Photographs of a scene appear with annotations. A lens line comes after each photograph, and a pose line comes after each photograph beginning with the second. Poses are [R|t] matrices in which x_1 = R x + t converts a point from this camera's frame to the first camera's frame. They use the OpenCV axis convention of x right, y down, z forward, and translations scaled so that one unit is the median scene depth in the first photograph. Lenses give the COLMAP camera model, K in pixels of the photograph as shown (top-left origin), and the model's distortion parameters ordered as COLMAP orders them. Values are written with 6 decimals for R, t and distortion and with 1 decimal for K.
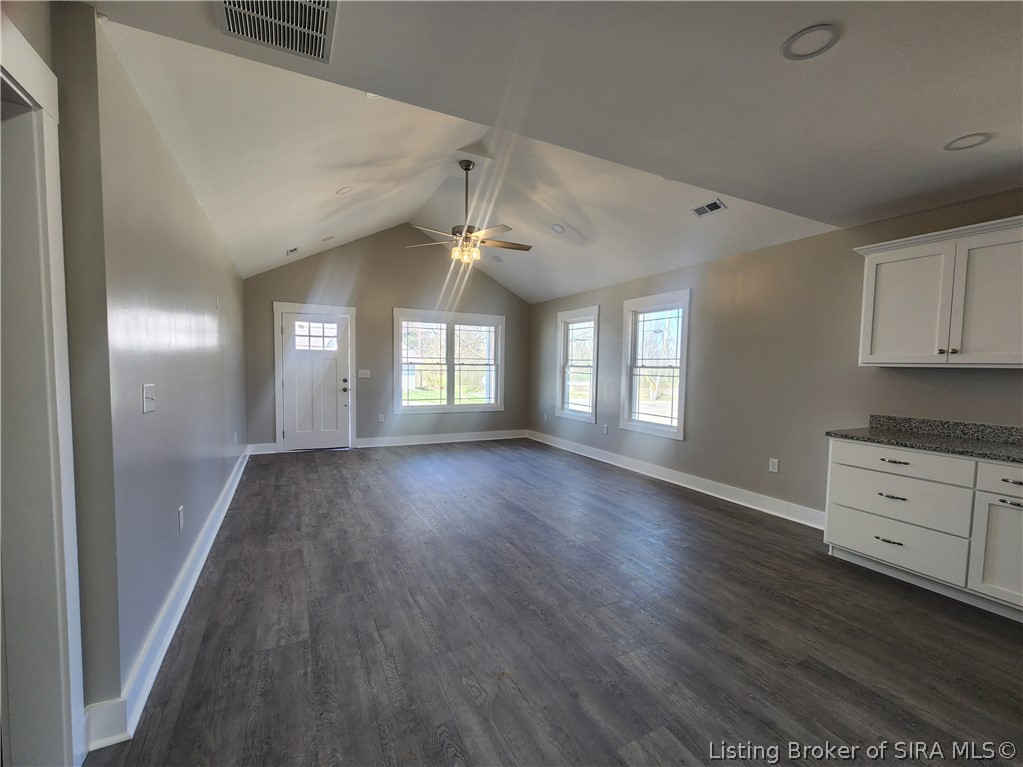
lens RADIAL K [[437.5, 0, 510.3], [0, 437.5, 392.6], [0, 0, 1]] dist [-0.004434, -0.000242]
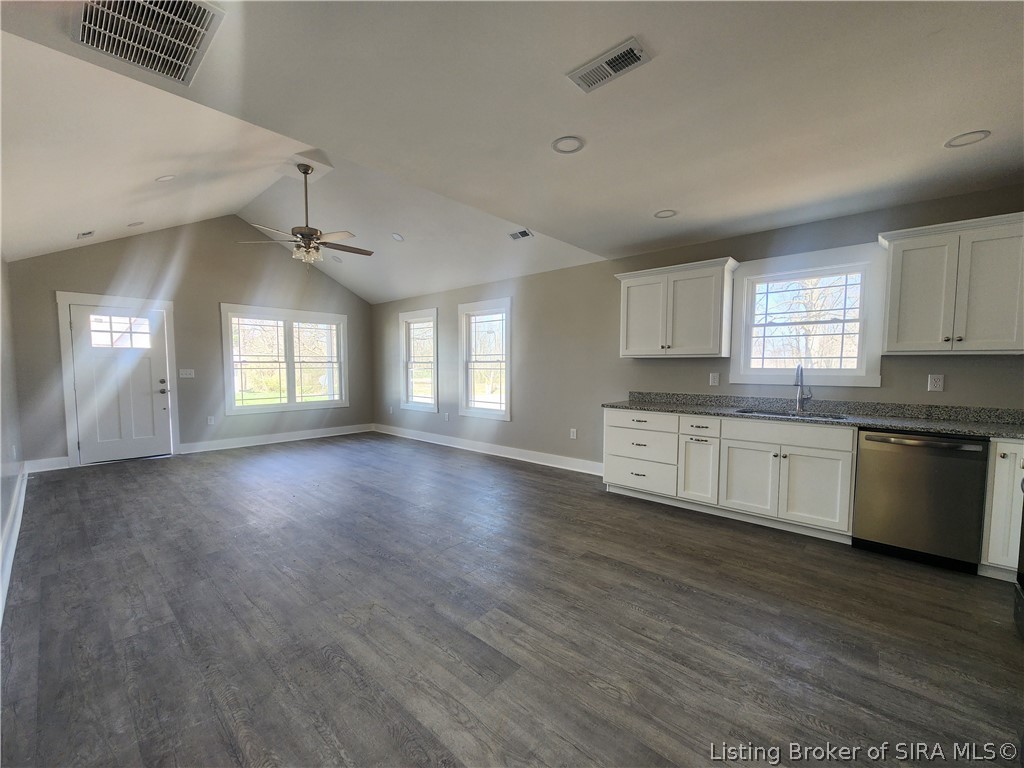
lens RADIAL K [[418.3, 0, 512.2], [0, 418.3, 392.4], [0, 0, 1]] dist [-0.007069, 0.002036]
pose [[0.931171, -0.039270, 0.362463, -0.030749], [0.037160, 0.999227, 0.012794, 0.022004], [-0.362685, 0.001556, 0.931910, -0.141392]]
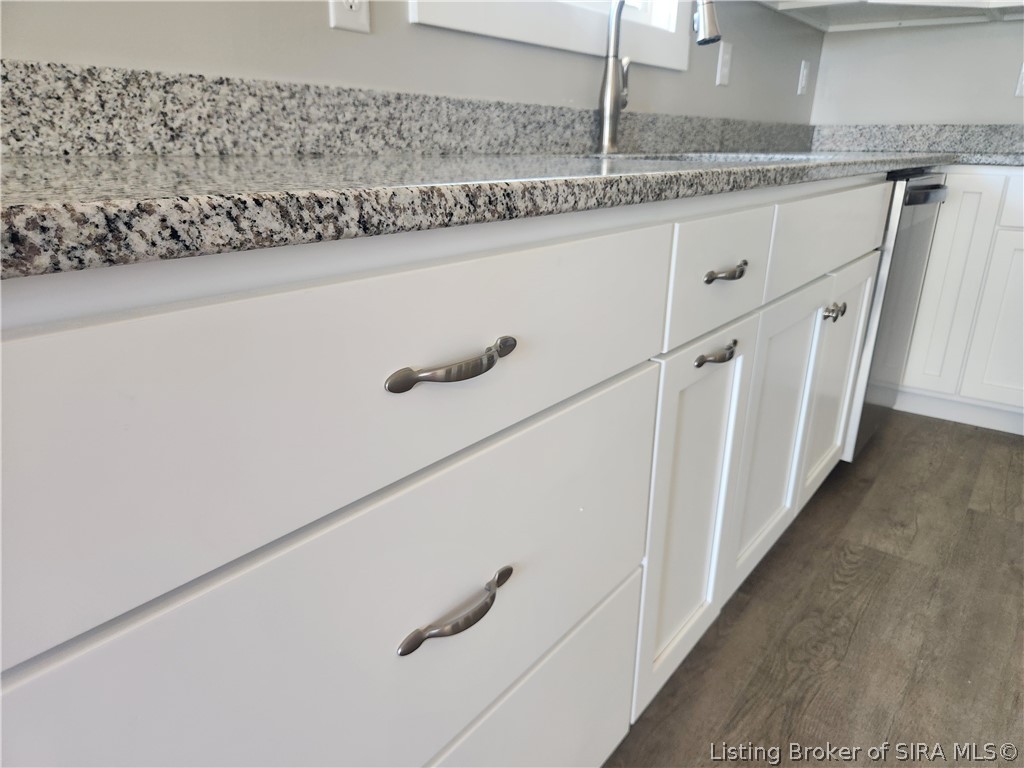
lens RADIAL K [[685.9, 0, 513.3], [0, 685.9, 387.2], [0, 0, 1]] dist [0.028958, -0.024690]
pose [[-0.423725, -0.330846, 0.843207, 0.579387], [0.034883, 0.924256, 0.380176, 0.074283], [-0.905119, 0.190504, -0.380089, 0.855834]]
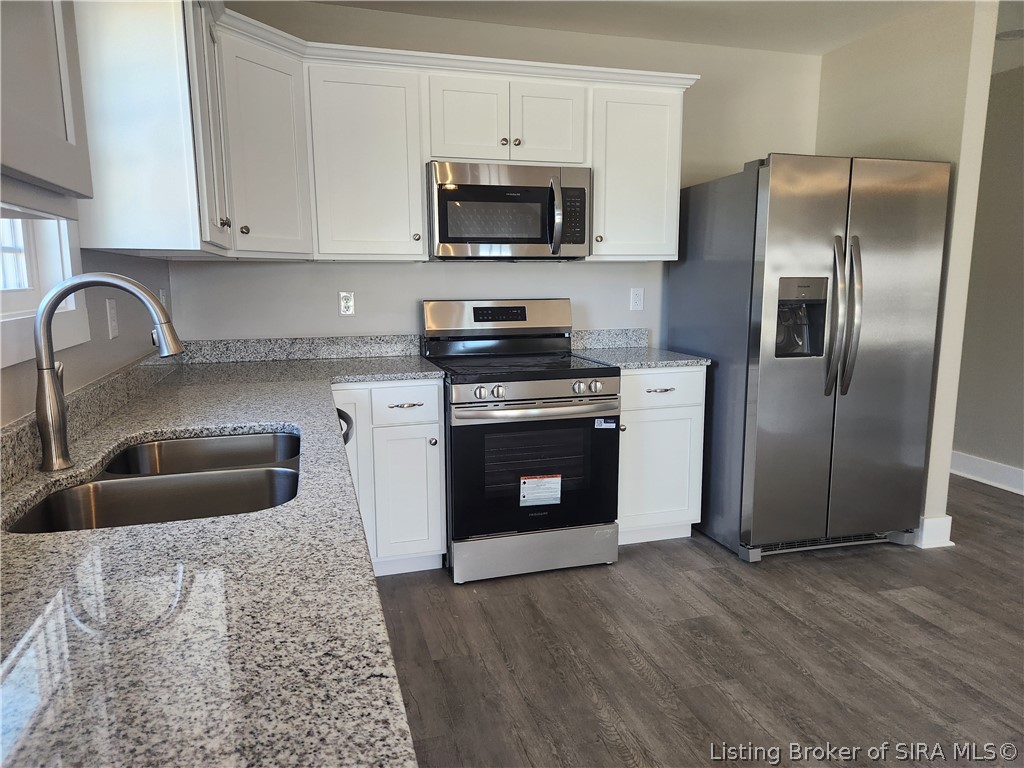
lens RADIAL K [[685.9, 0, 508.0], [0, 685.9, 375.3], [0, 0, 1]] dist [0.028958, -0.024690]
pose [[-0.982217, -0.038531, 0.183753, 0.671305], [0.000653, 0.978007, 0.208571, -0.035536], [-0.187748, 0.204982, -0.960590, 0.922778]]
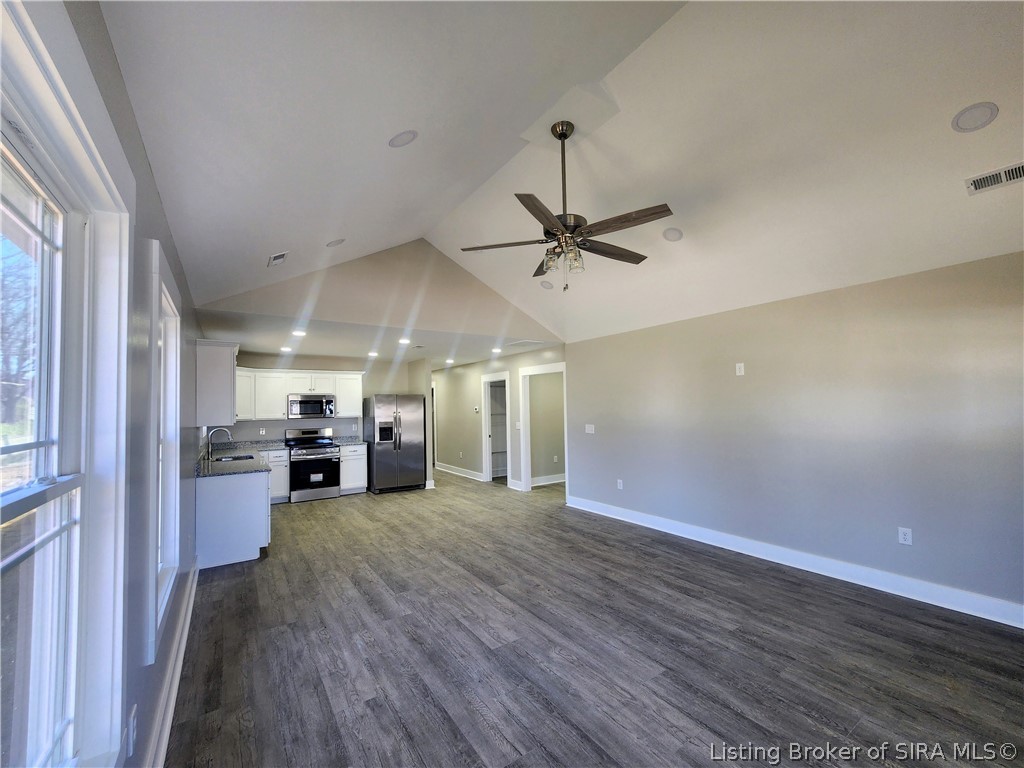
lens RADIAL K [[418.3, 0, 509.8], [0, 418.3, 394.6], [0, 0, 1]] dist [-0.007069, 0.002036]
pose [[-0.992570, -0.001286, -0.121666, 0.082011], [-0.005063, 0.999515, 0.030740, -0.191301], [0.121567, 0.031127, -0.992095, 2.278180]]
